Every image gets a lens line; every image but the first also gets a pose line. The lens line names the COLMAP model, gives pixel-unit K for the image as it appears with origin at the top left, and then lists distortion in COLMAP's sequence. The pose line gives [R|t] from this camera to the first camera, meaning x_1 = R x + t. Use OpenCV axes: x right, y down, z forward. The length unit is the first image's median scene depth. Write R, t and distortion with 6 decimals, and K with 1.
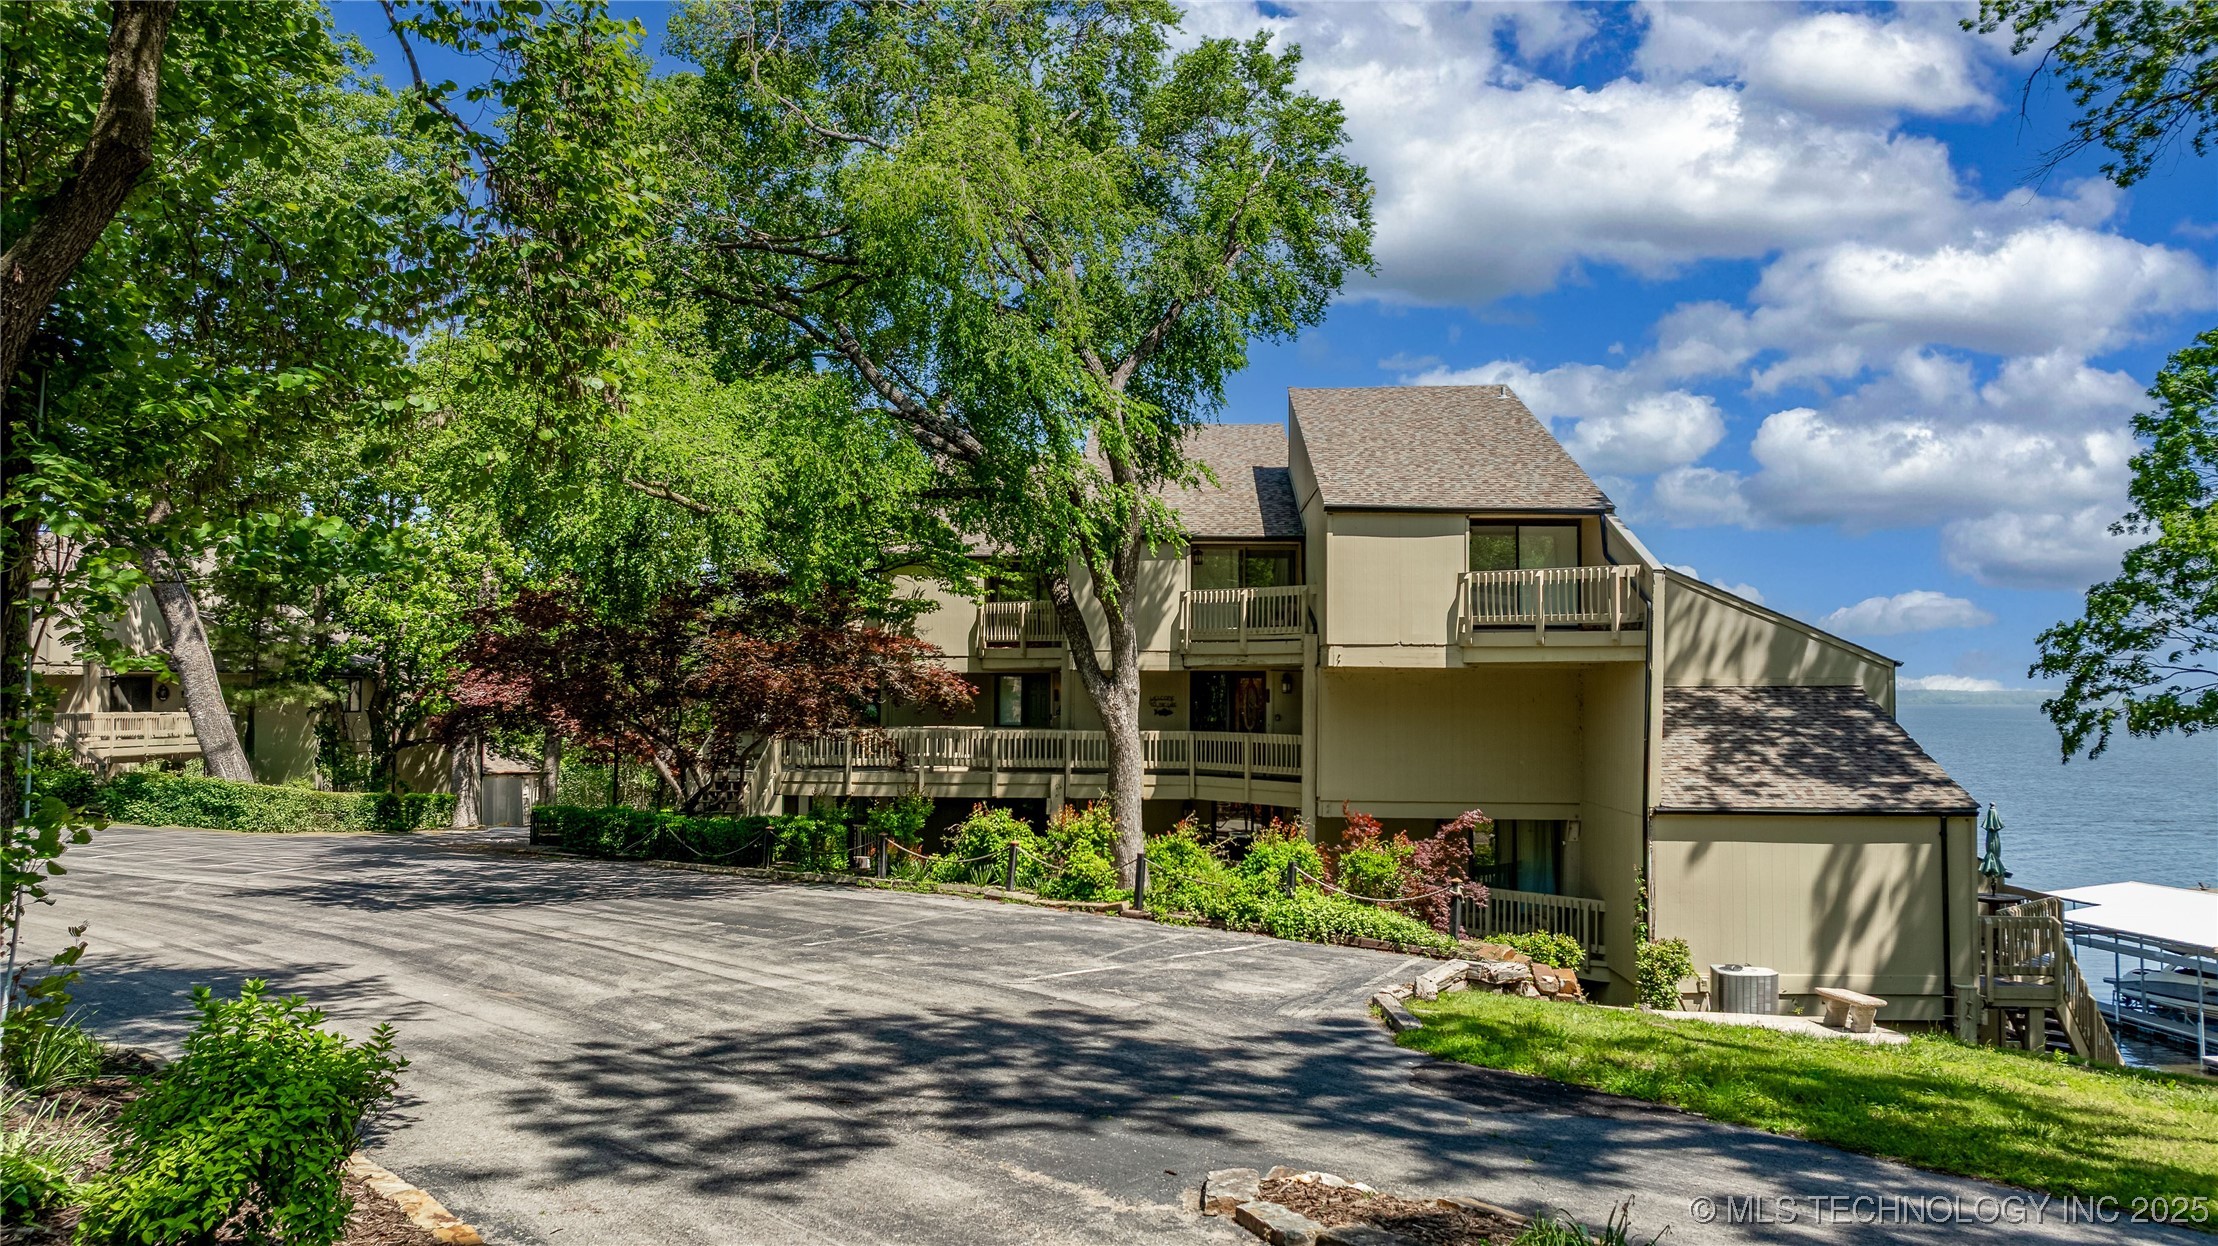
lens RADIAL K [[1572.3, 0, 1109.0], [0, 1572.3, 623.0], [0, 0, 1]] dist [-0.017772, -0.004458]
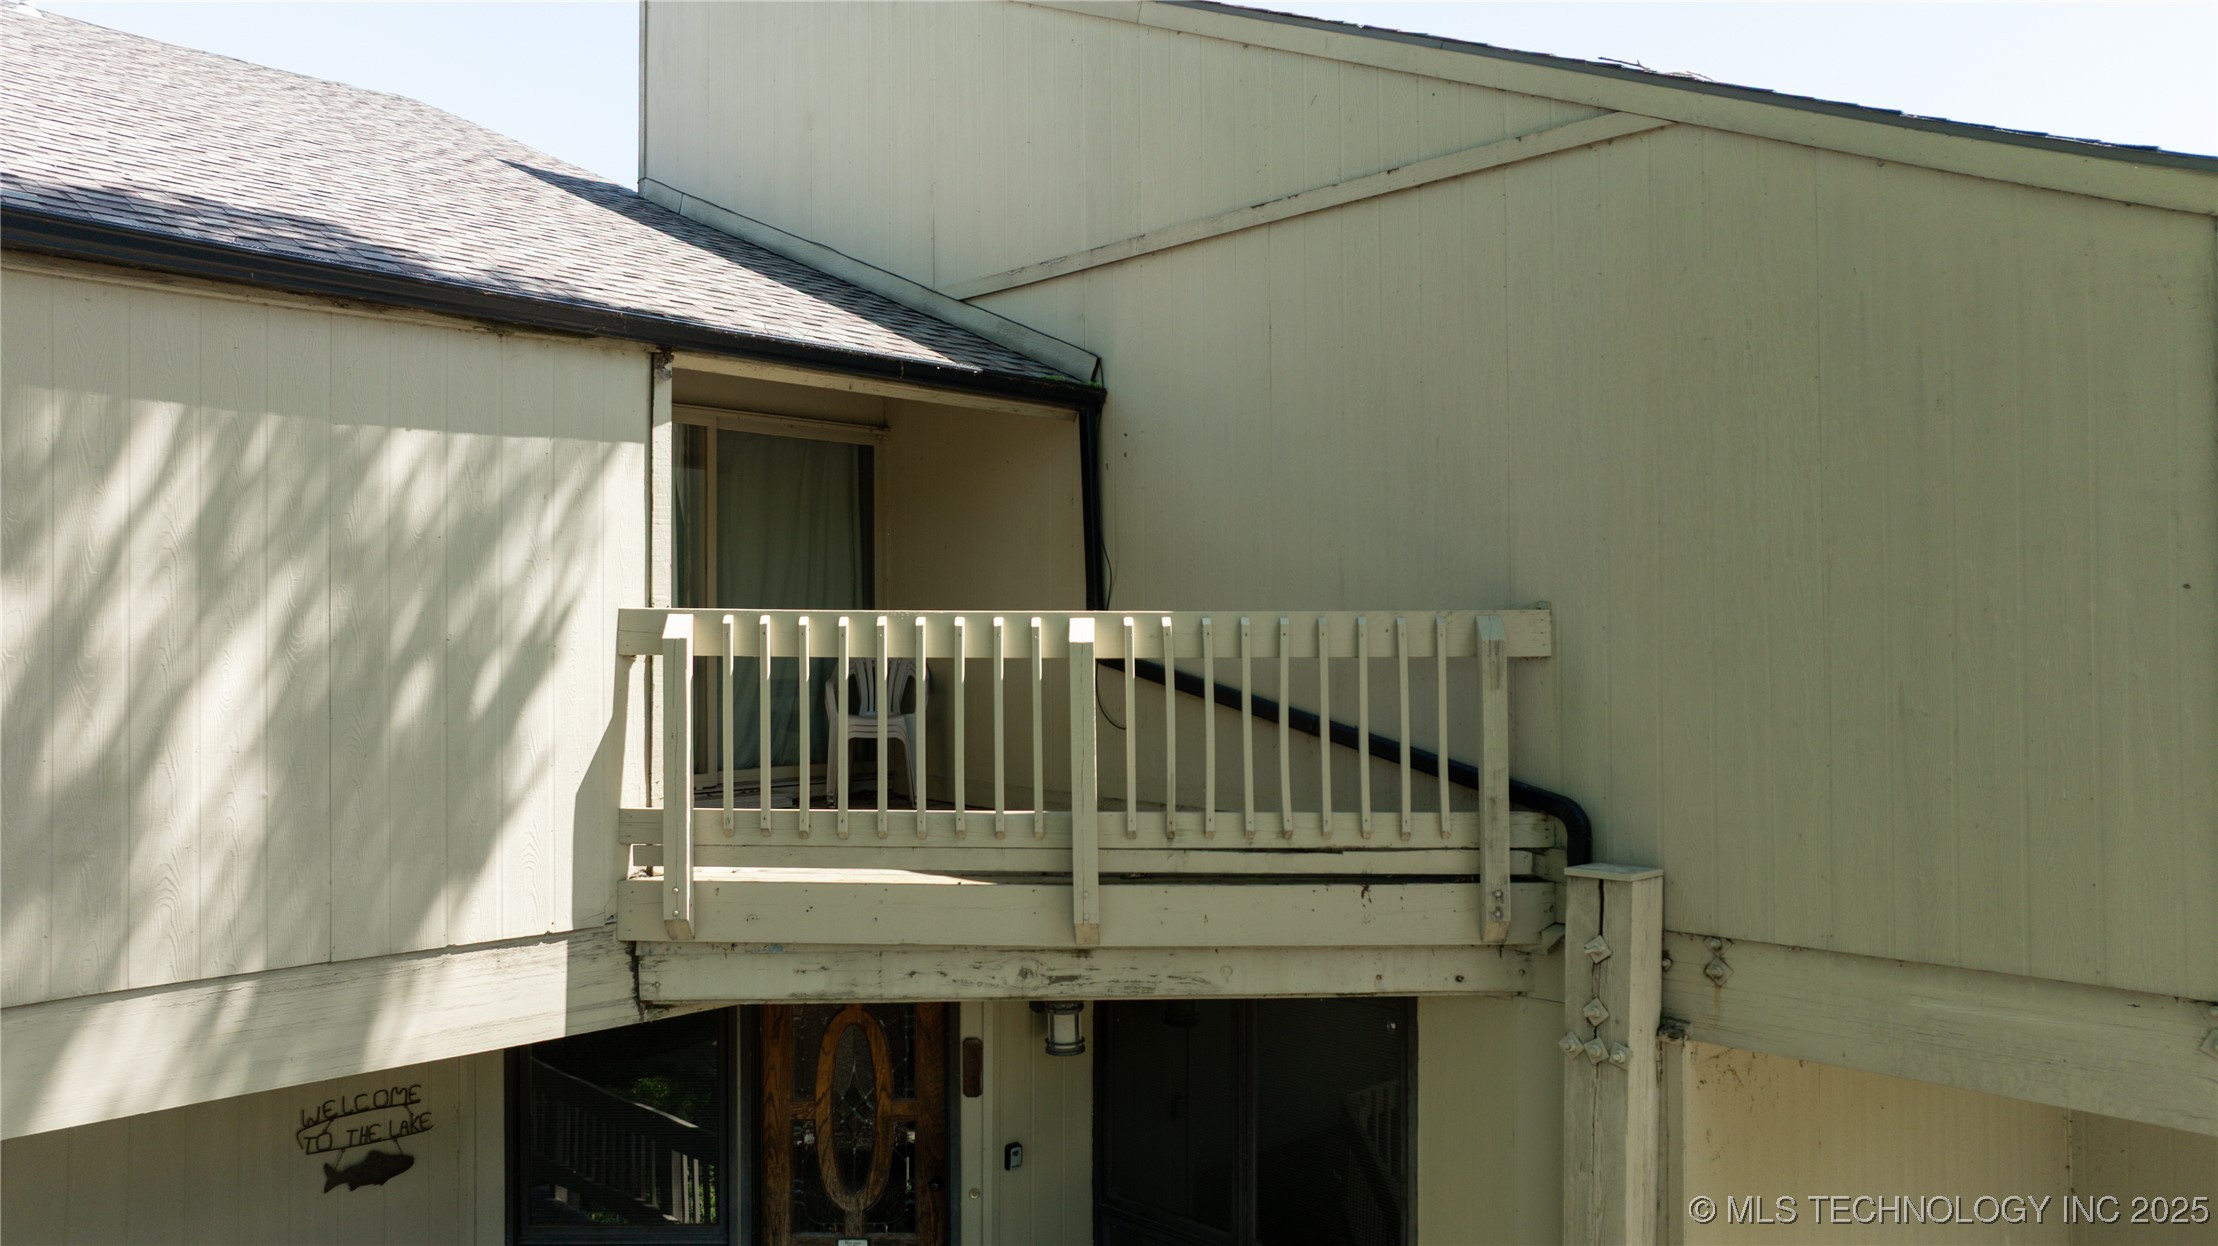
lens RADIAL K [[1566.6, 0, 1090.7], [0, 1566.6, 583.7], [0, 0, 1]] dist [-0.020974, -0.003920]
pose [[0.677306, 0.002768, 0.735697, -0.070895], [-0.020980, 0.999659, 0.015553, -0.035611], [-0.735403, -0.025969, 0.677133, 1.054678]]
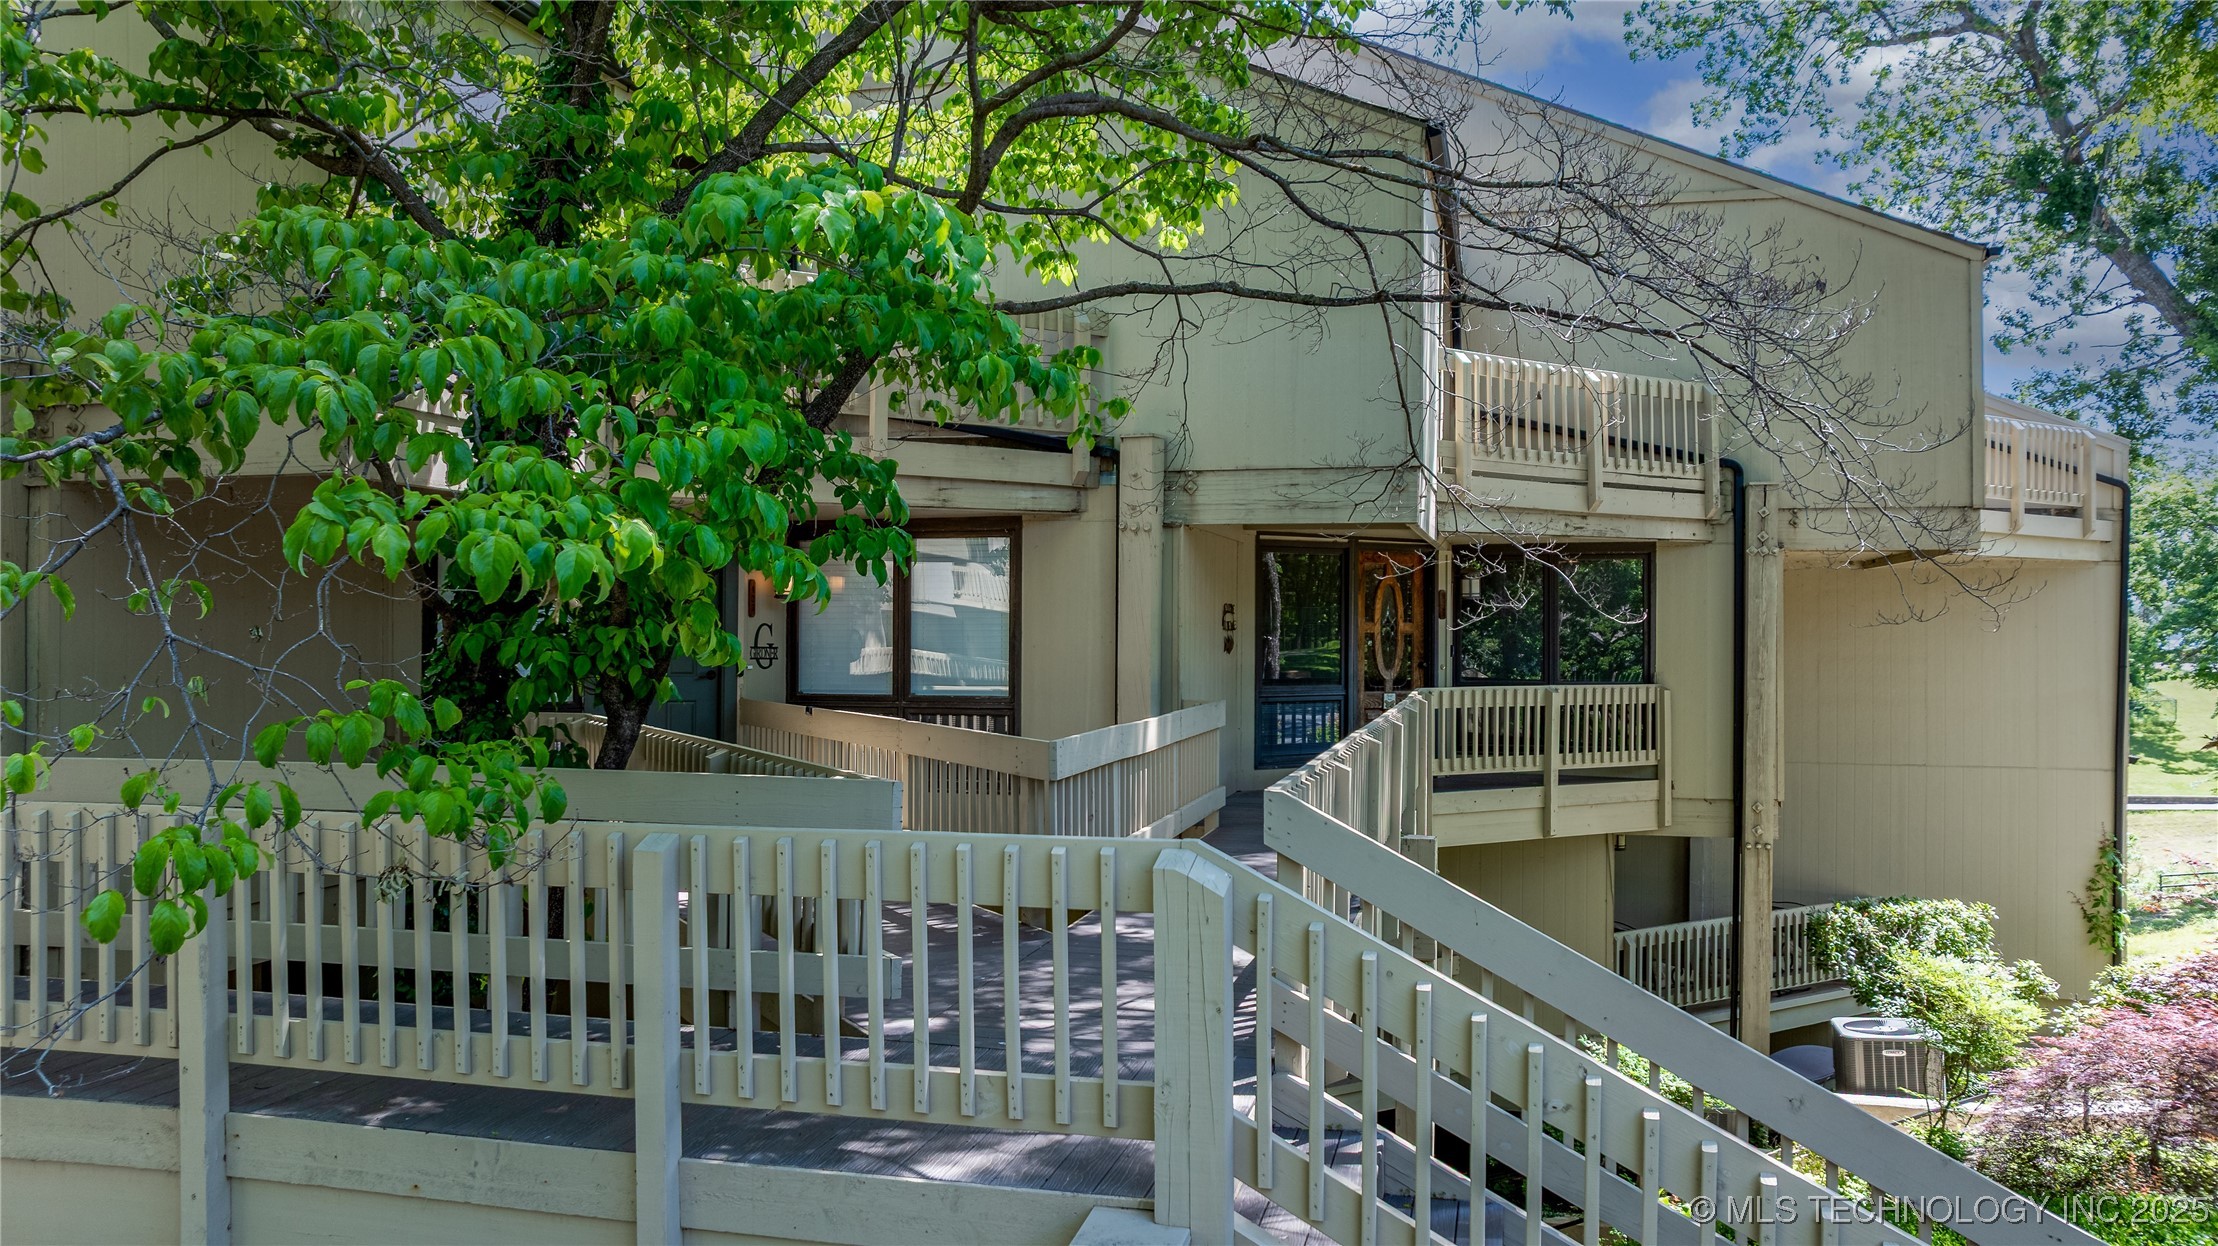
lens RADIAL K [[1572.3, 0, 1109.0], [0, 1572.3, 623.0], [0, 0, 1]] dist [-0.017772, -0.004458]
pose [[0.213426, 0.001014, 0.976959, -0.477687], [-0.041221, 0.999118, 0.007968, 0.066185], [-0.976089, -0.041972, 0.213279, 1.264064]]
